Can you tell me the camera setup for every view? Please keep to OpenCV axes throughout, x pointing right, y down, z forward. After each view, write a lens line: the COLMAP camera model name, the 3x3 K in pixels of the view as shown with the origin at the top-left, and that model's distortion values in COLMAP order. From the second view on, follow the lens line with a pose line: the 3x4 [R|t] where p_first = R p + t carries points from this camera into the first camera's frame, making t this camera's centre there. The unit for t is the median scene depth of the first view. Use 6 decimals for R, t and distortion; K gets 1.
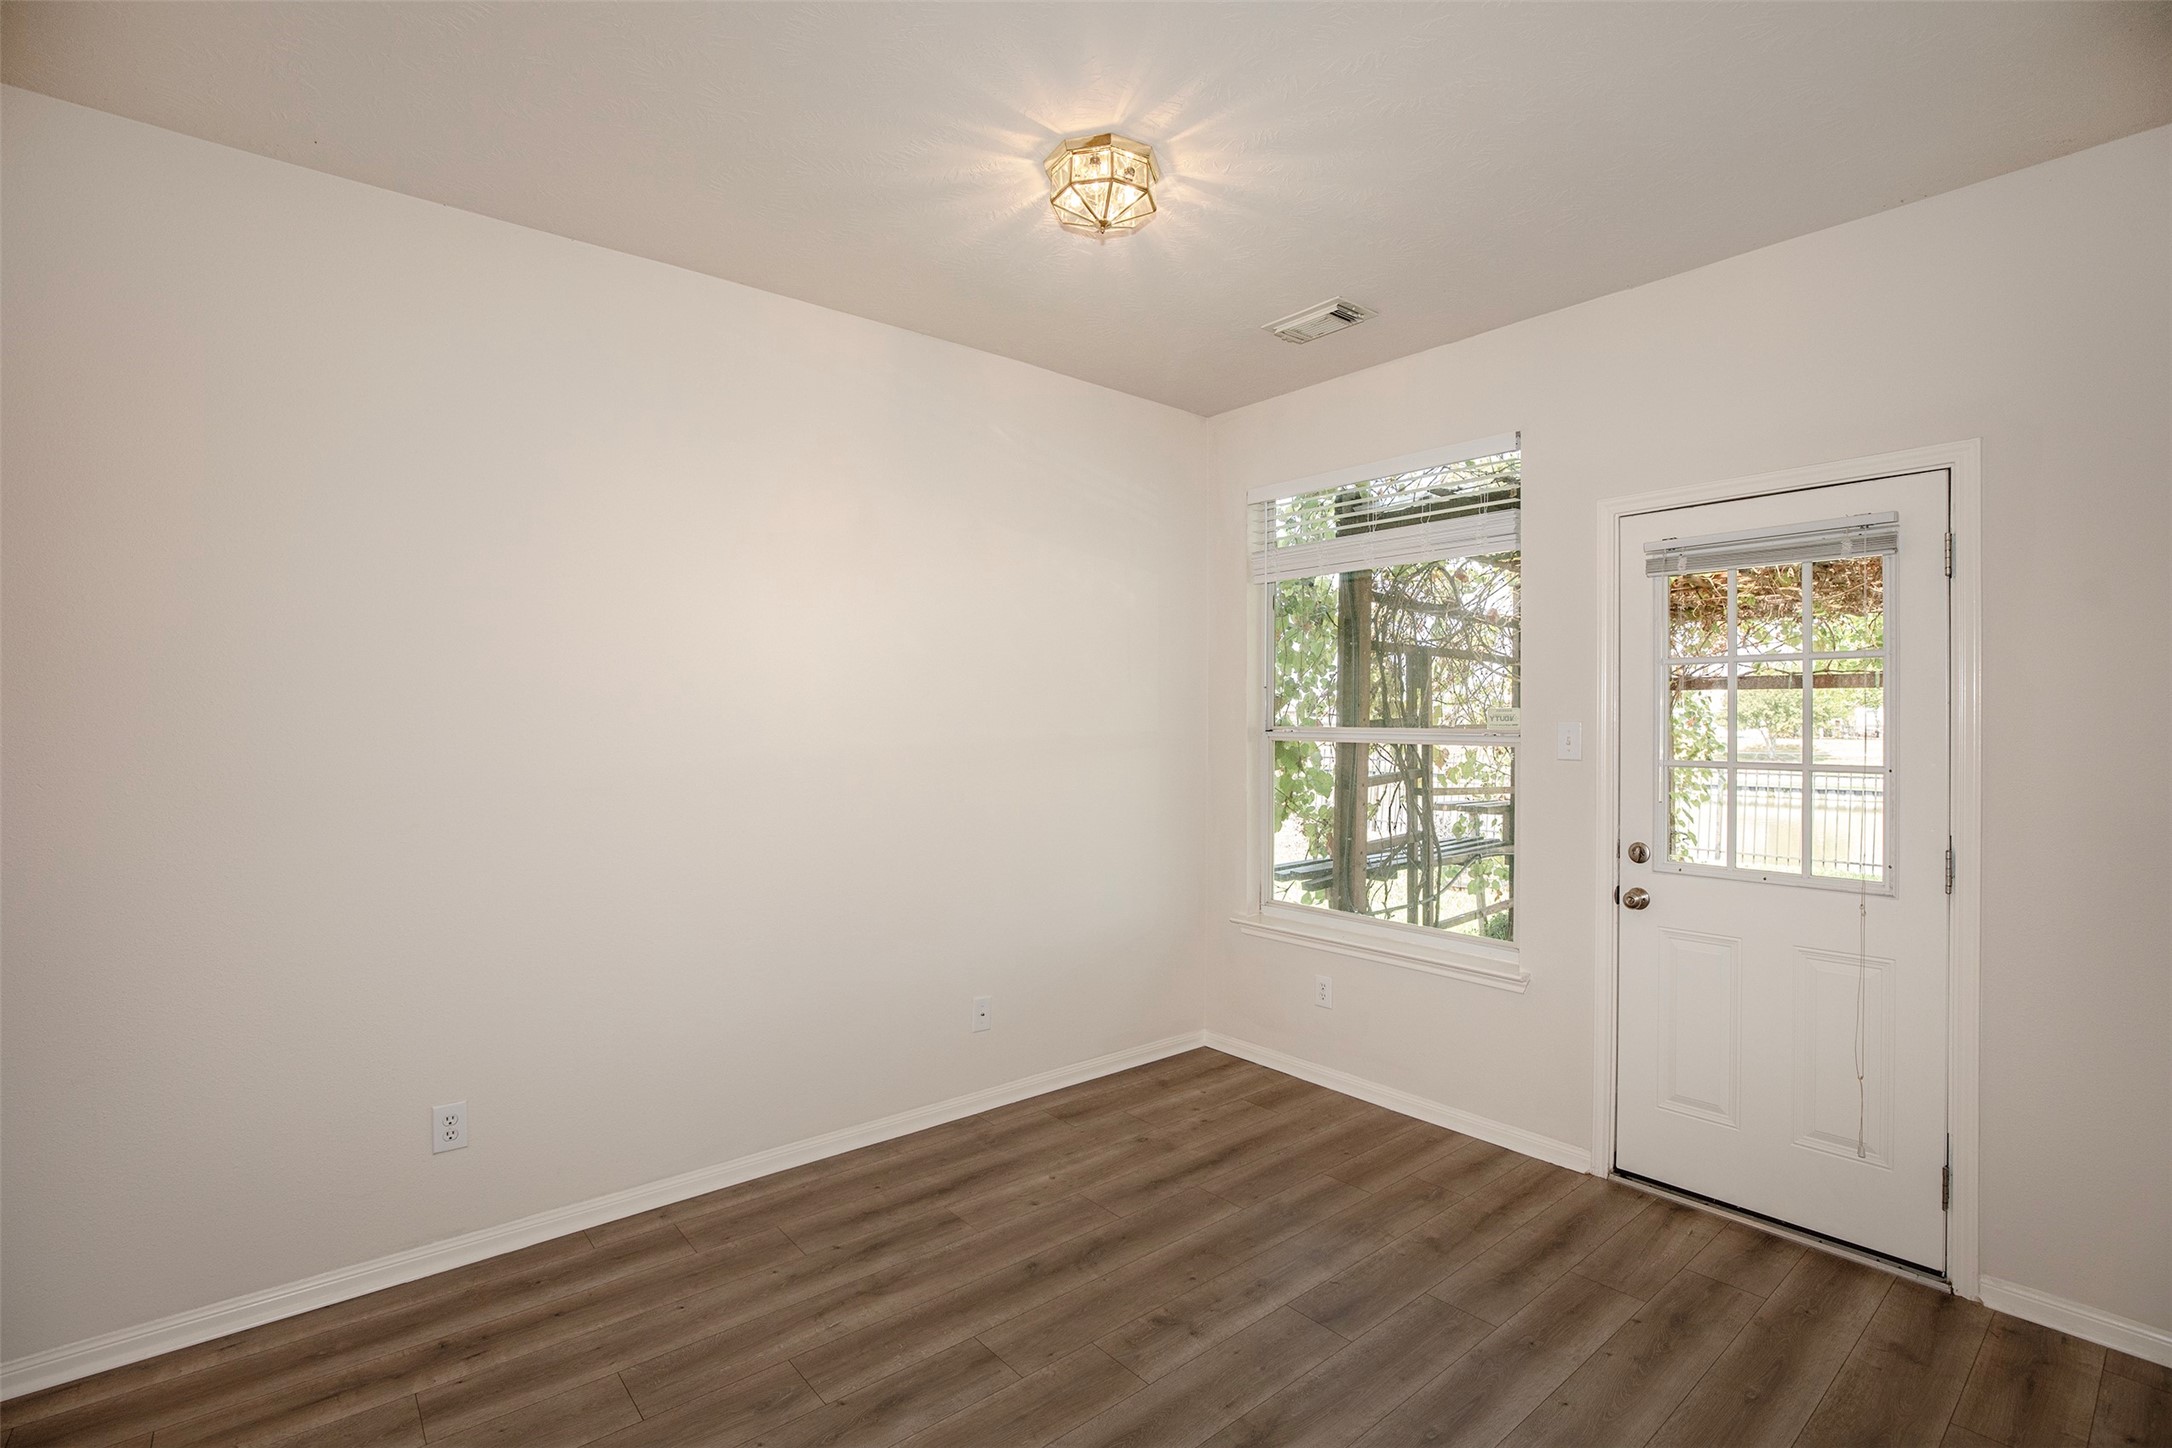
lens RADIAL K [[993.6, 0, 1103.6], [0, 993.6, 723.4], [0, 0, 1]] dist [-0.041142, 0.009976]
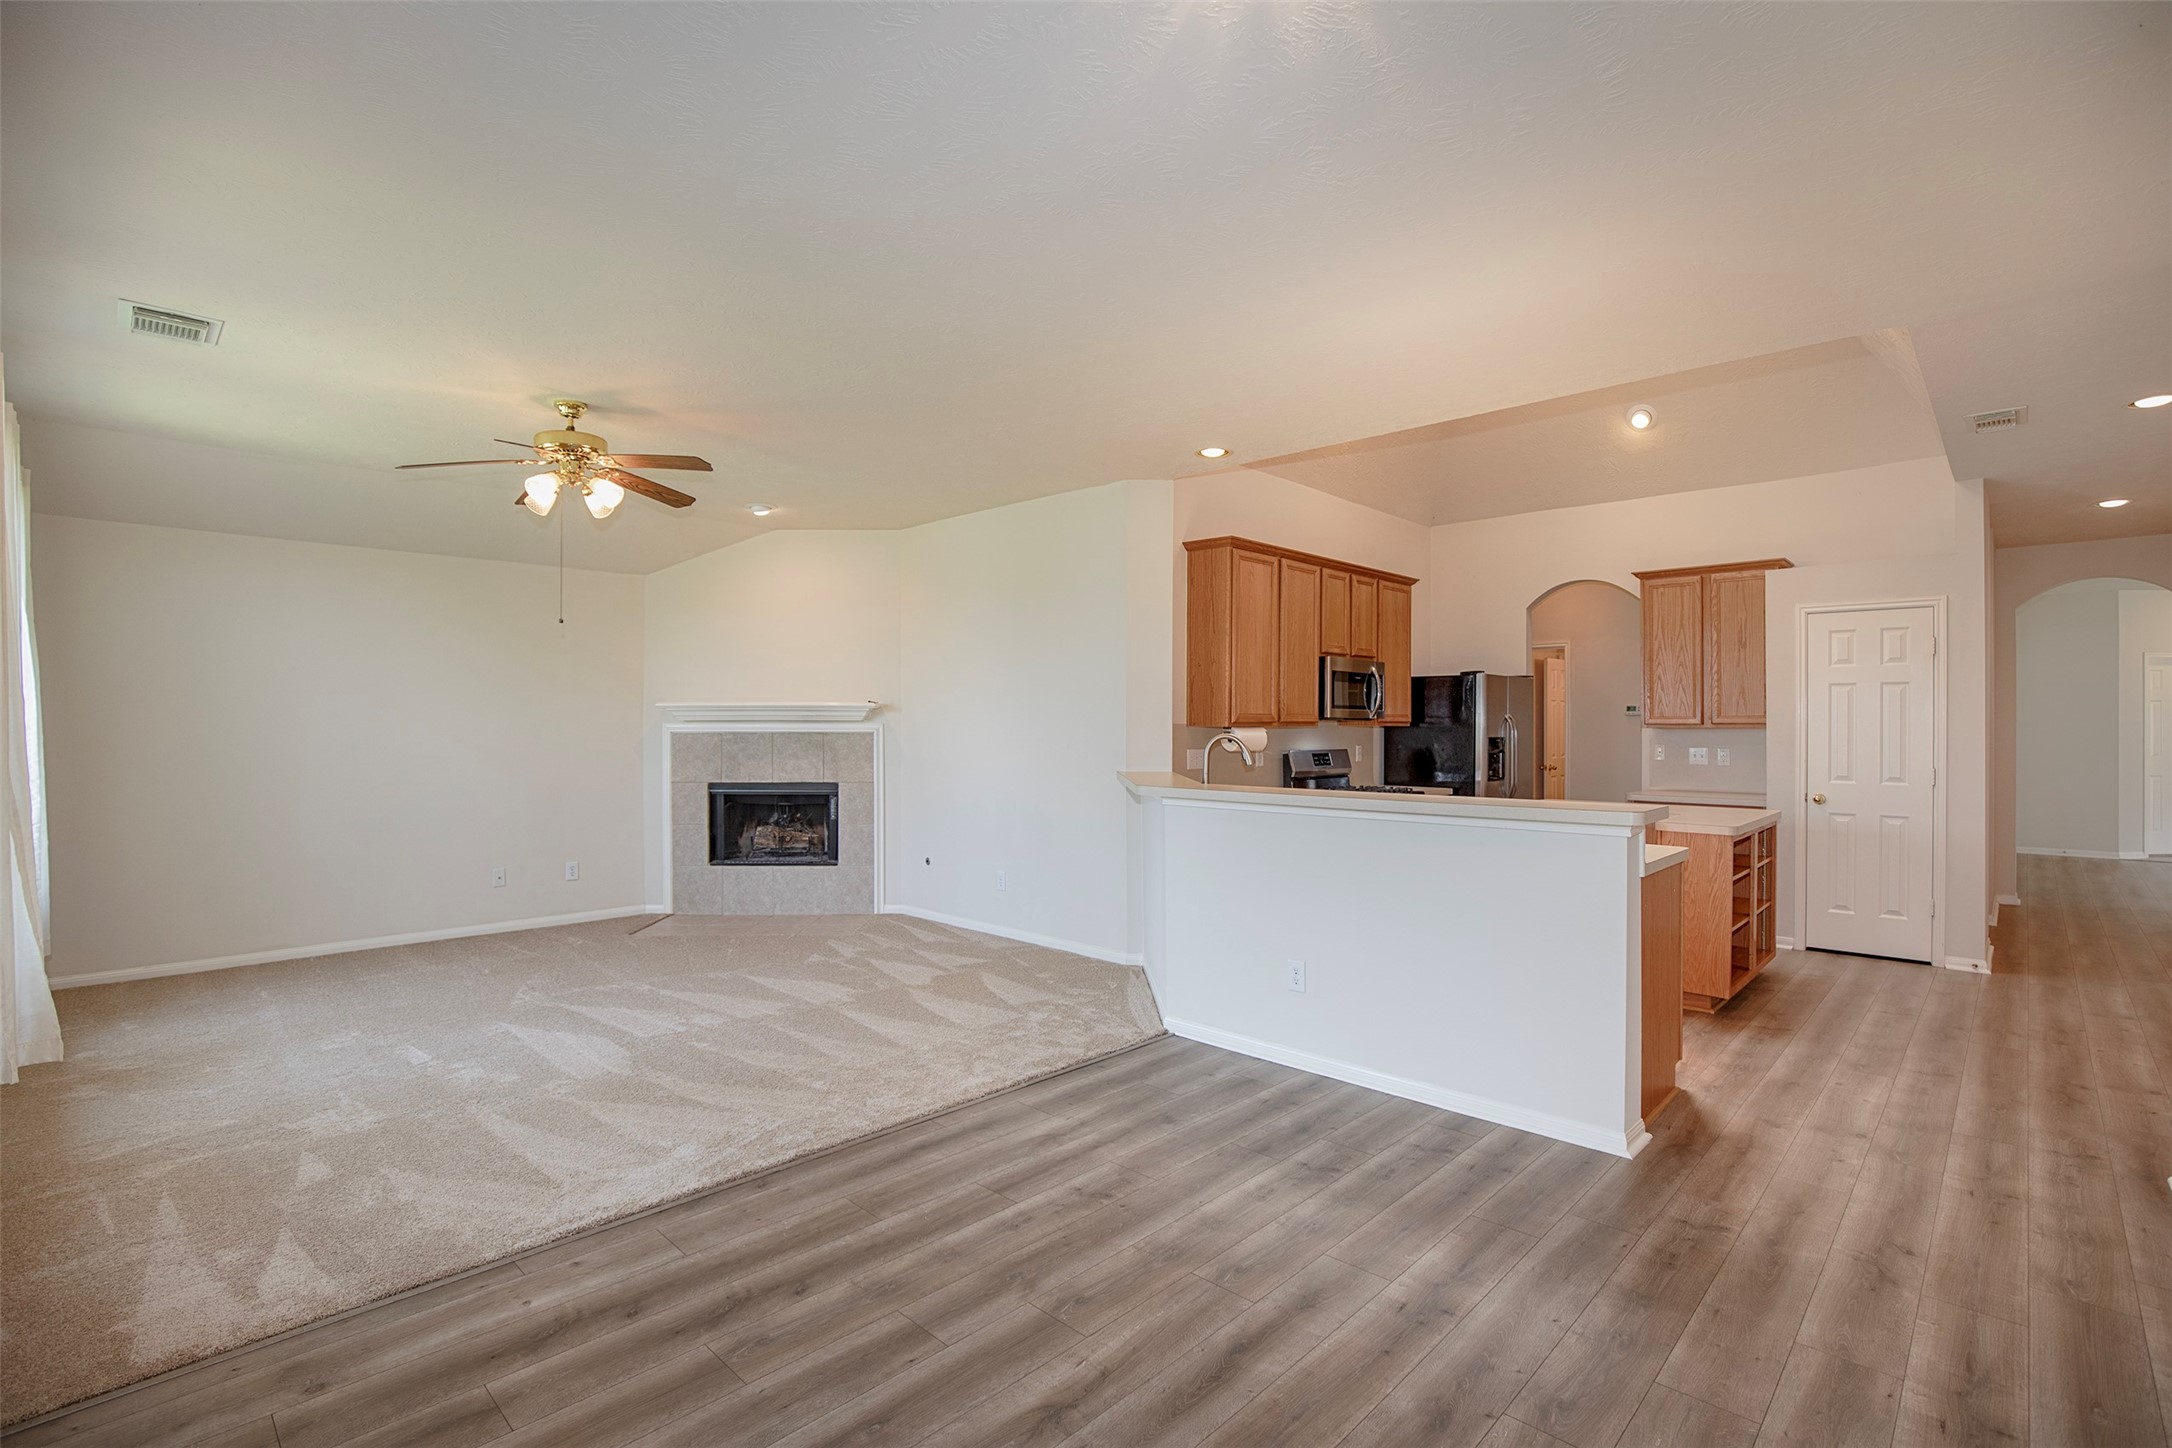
lens RADIAL K [[993.6, 0, 1103.6], [0, 993.6, 723.4], [0, 0, 1]] dist [-0.041142, 0.009976]
pose [[-0.993562, -0.006276, -0.113117, 0.204459], [-0.006949, 0.999960, 0.005555, 0.019929], [0.113077, 0.006305, -0.993566, 1.783447]]
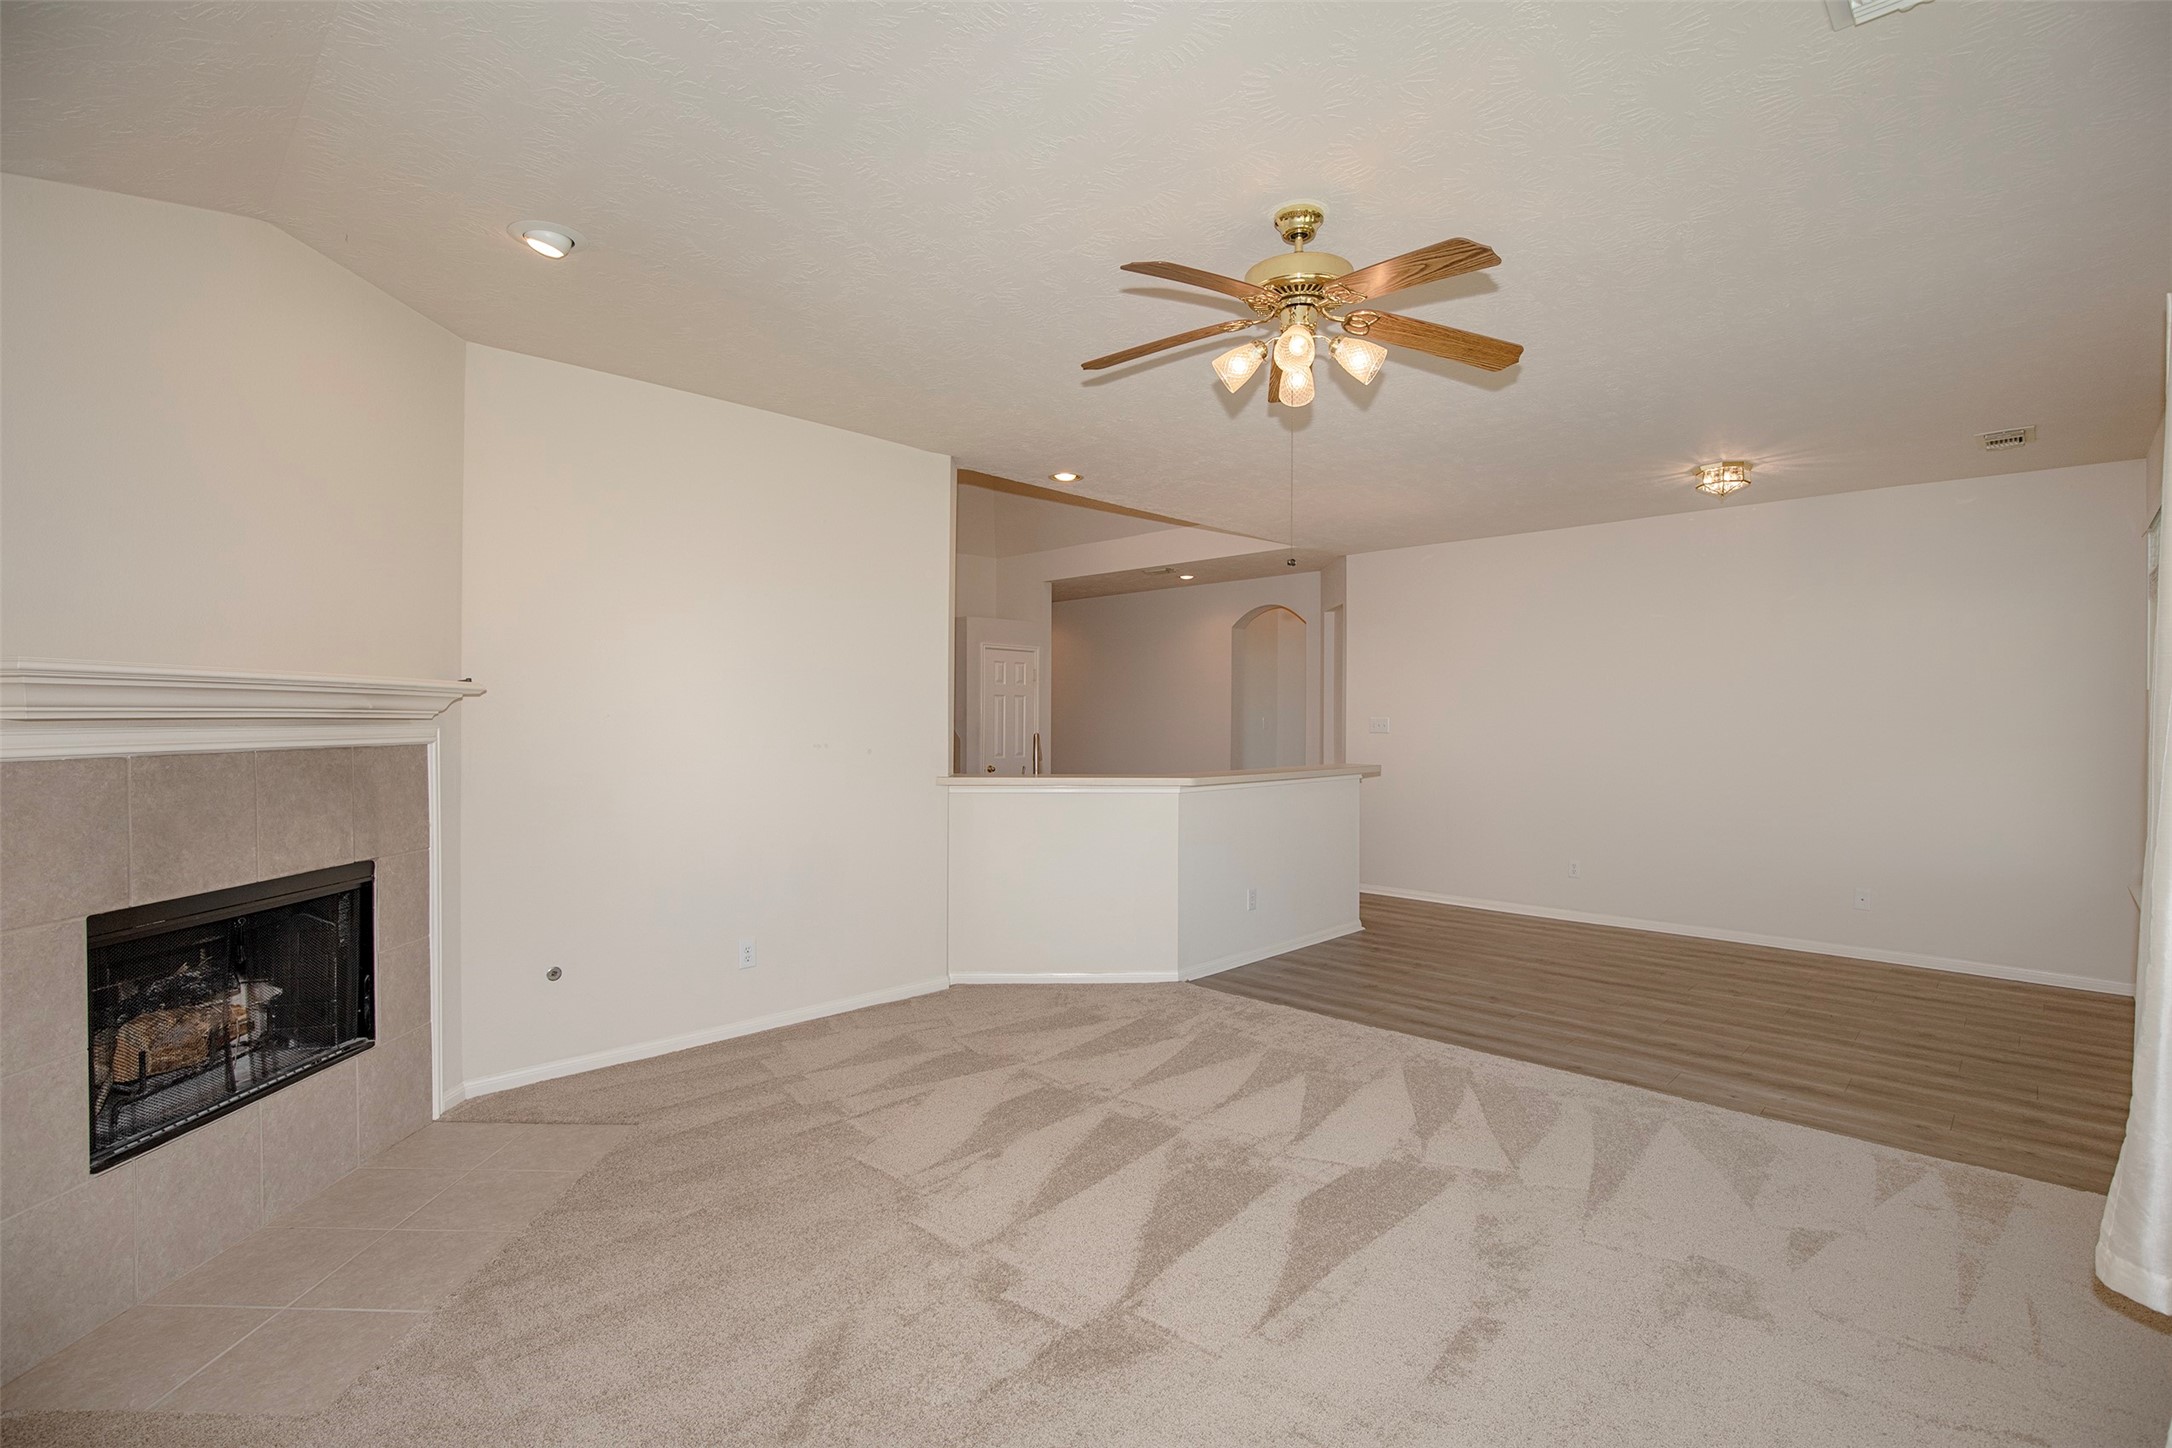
lens RADIAL K [[993.6, 0, 1103.6], [0, 993.6, 723.4], [0, 0, 1]] dist [-0.041142, 0.009976]
pose [[0.099913, 0.000243, -0.994996, 2.232365], [-0.009653, 0.999953, -0.000725, 0.032445], [0.994949, 0.009678, 0.099911, -0.655153]]
